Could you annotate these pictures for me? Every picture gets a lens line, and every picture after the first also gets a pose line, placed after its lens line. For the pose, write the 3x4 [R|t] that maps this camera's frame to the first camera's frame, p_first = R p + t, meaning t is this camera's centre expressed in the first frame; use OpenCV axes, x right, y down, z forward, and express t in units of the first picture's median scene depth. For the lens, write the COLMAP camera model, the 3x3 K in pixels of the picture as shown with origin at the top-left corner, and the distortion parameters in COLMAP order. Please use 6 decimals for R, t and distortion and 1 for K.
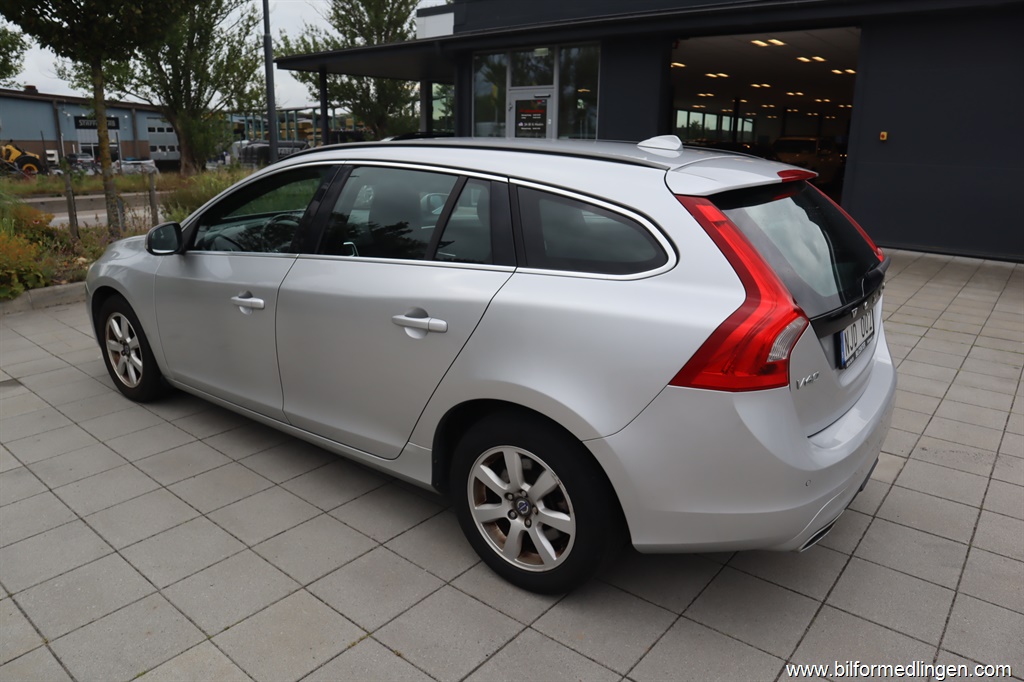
lens RADIAL K [[708.6, 0, 512.3], [0, 708.6, 344.8], [0, 0, 1]] dist [-0.112285, 0.064773]
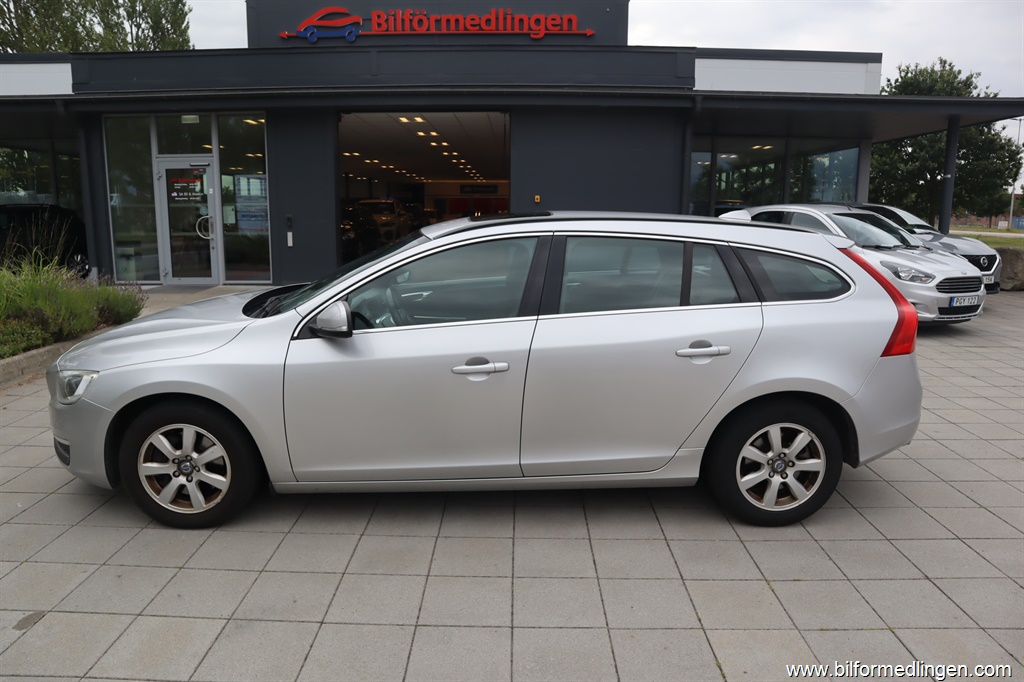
lens RADIAL K [[708.6, 0, 512.2], [0, 708.6, 340.1], [0, 0, 1]] dist [-0.112285, 0.064773]
pose [[0.776363, -0.123814, 0.618005, -1.135327], [0.180460, 0.983133, -0.029737, -0.071765], [-0.603900, 0.134612, 0.785611, 0.158663]]
